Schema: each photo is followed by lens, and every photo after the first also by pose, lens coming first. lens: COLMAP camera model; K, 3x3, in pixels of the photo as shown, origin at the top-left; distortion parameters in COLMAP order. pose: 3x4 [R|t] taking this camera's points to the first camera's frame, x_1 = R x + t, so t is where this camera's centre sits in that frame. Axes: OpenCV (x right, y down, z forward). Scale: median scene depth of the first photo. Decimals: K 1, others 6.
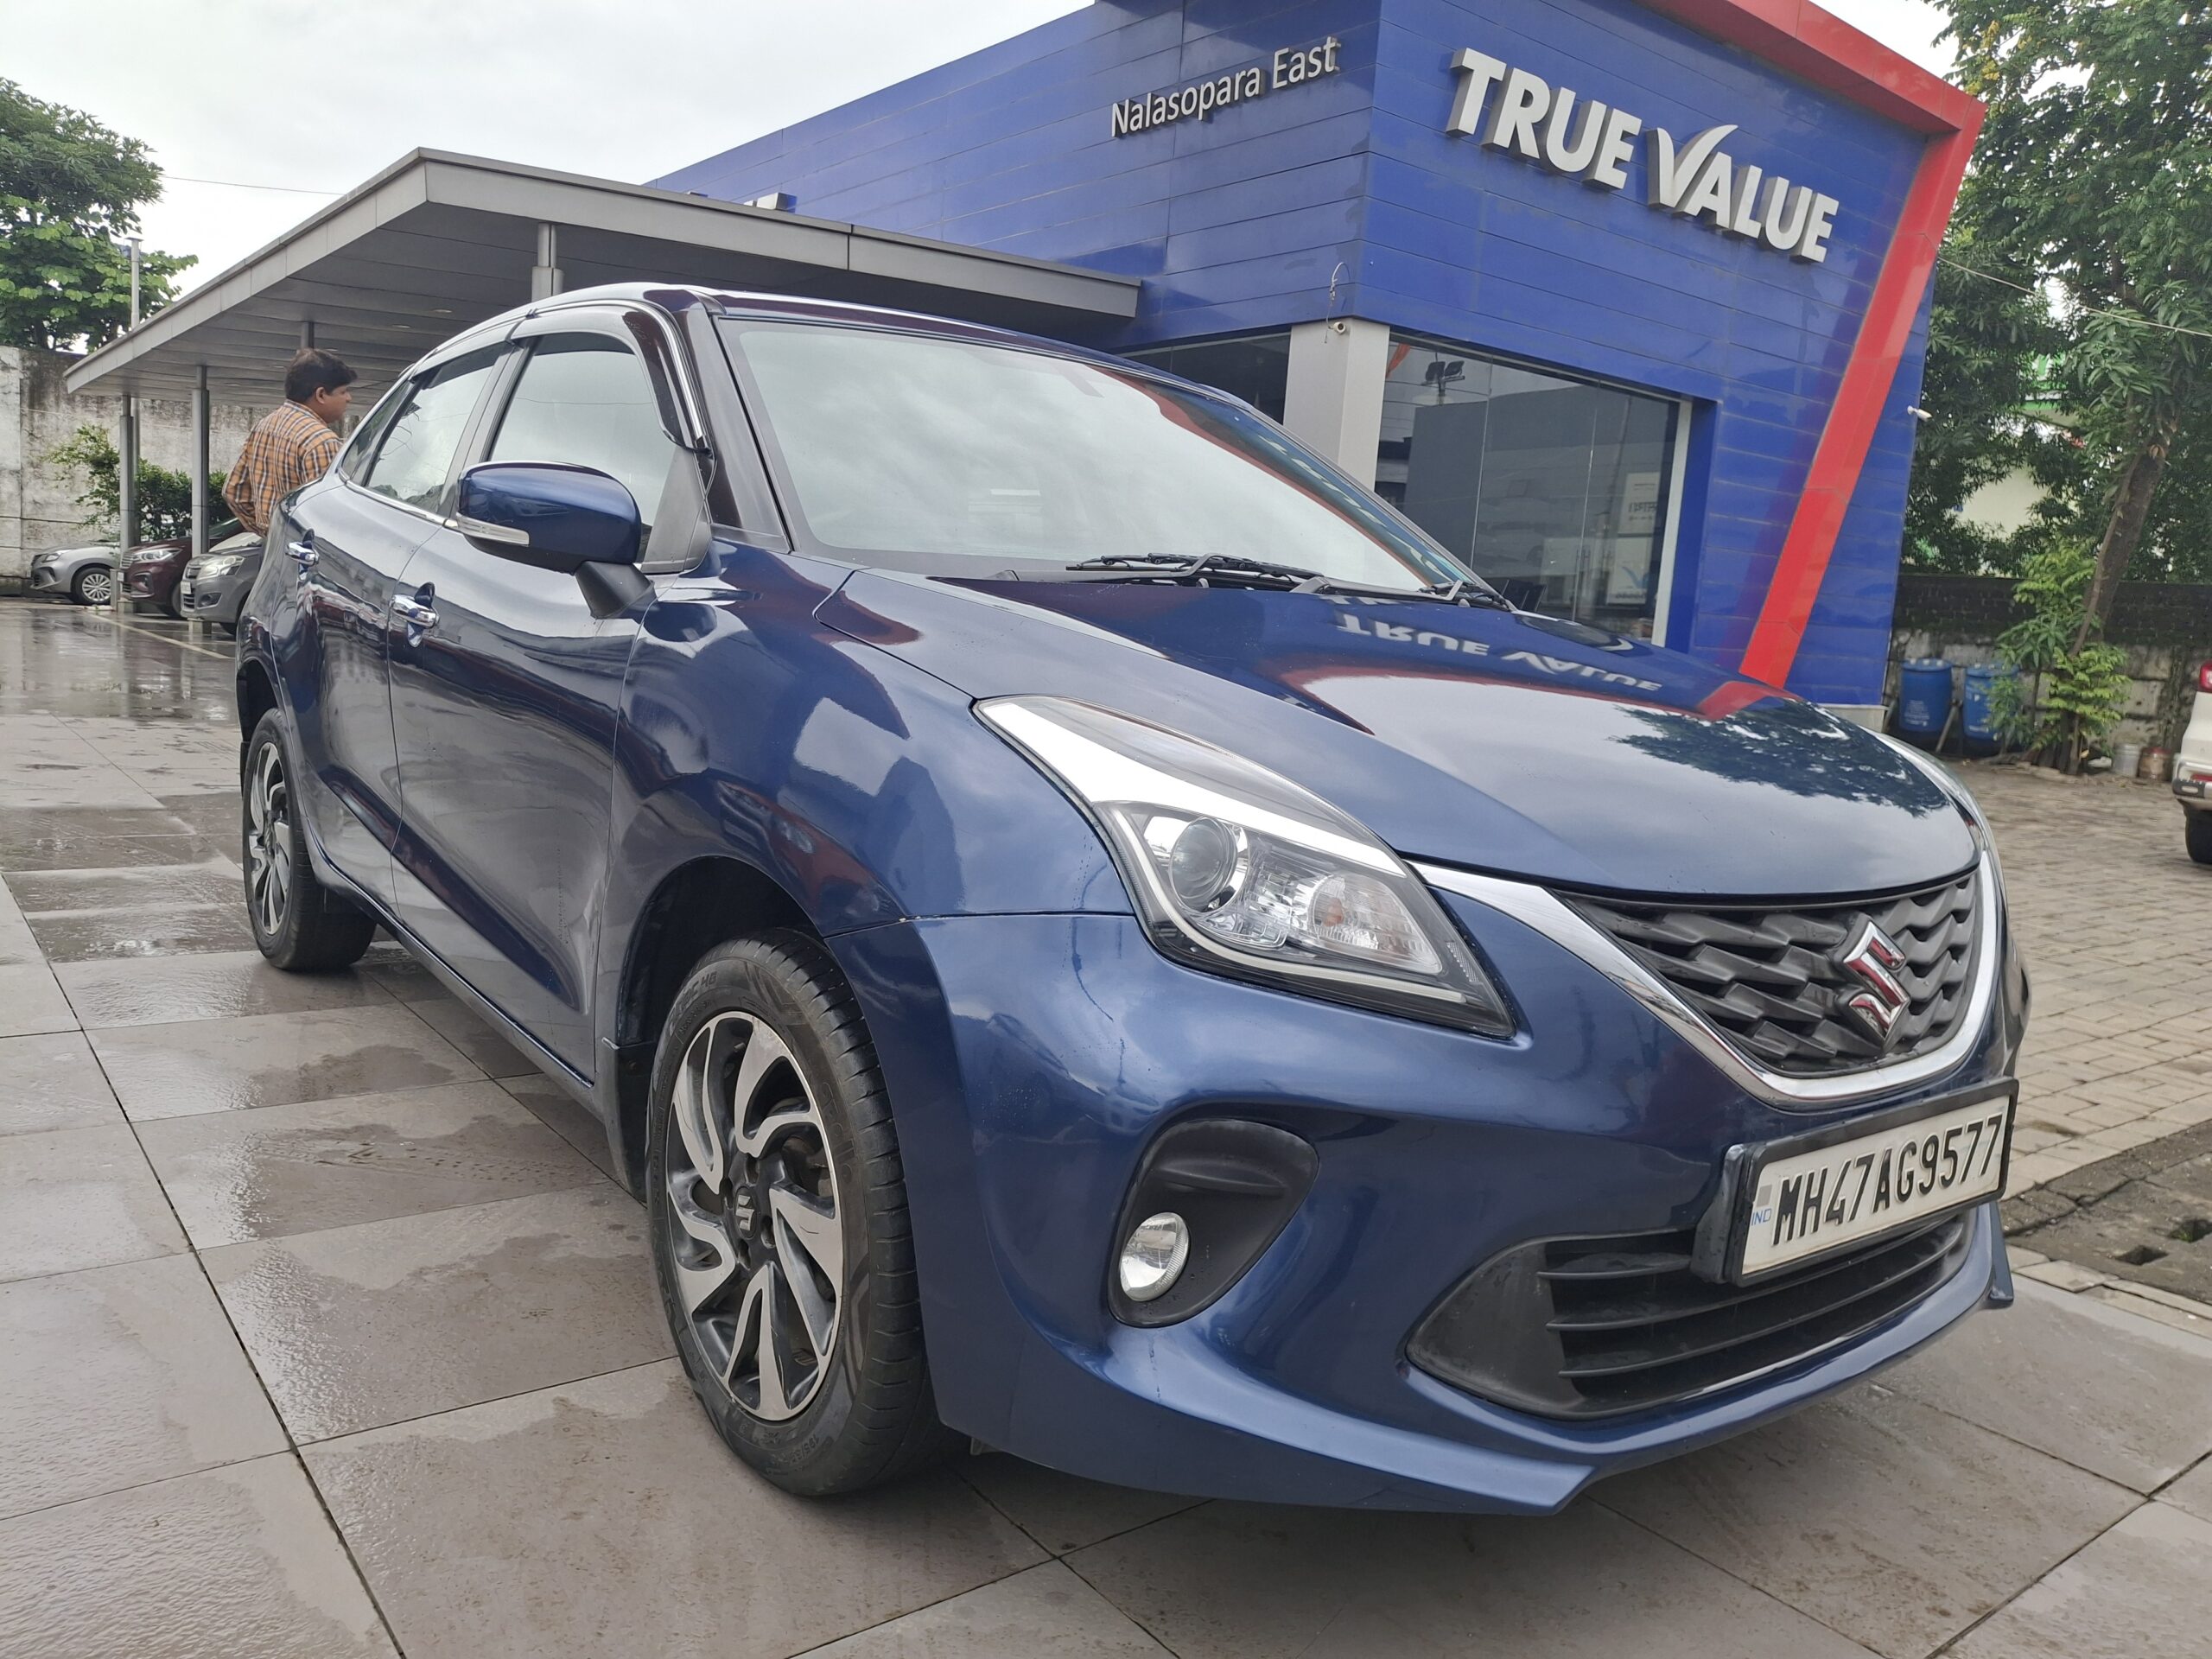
lens RADIAL K [[1748.4, 0, 1106.0], [0, 1748.4, 829.5], [0, 0, 1]] dist [0.002357, 0.009947]
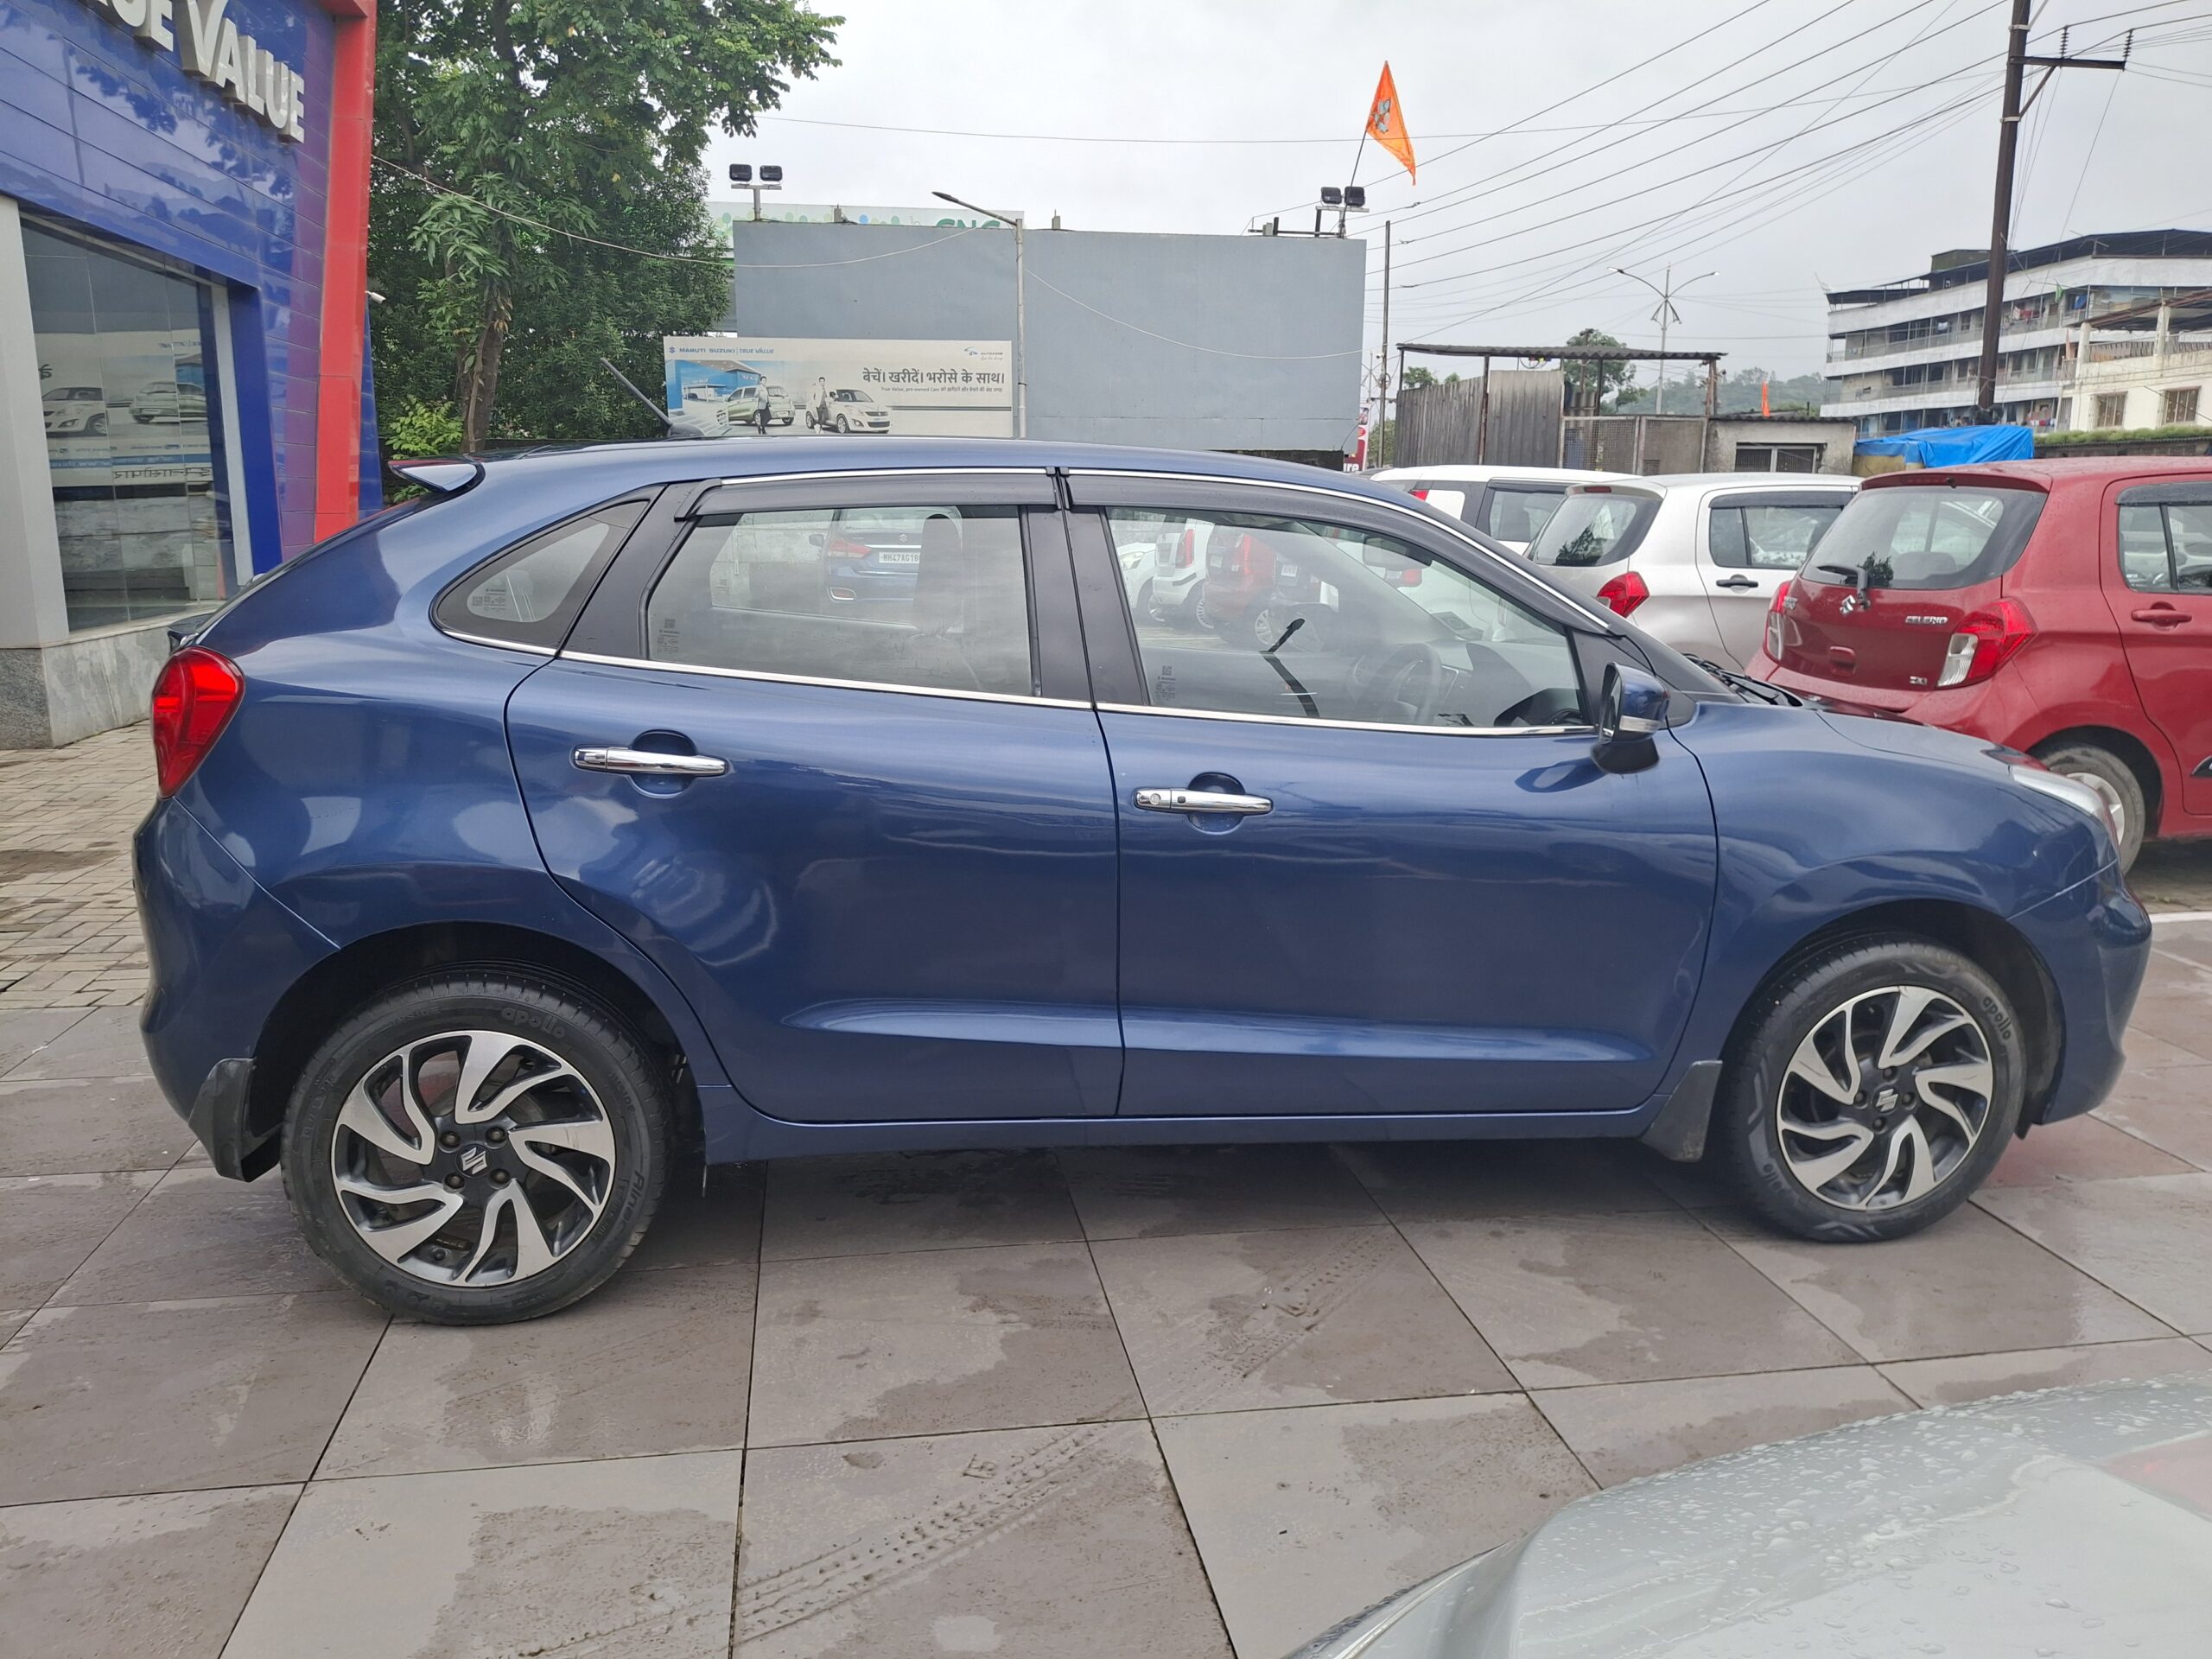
lens RADIAL K [[1748.4, 0, 1106.0], [0, 1748.4, 829.5], [0, 0, 1]] dist [0.002357, 0.009947]
pose [[0.443222, -0.243857, 0.862606, -1.052231], [0.141996, 0.969237, 0.201041, -0.259923], [-0.885094, 0.033381, 0.464213, 0.479457]]
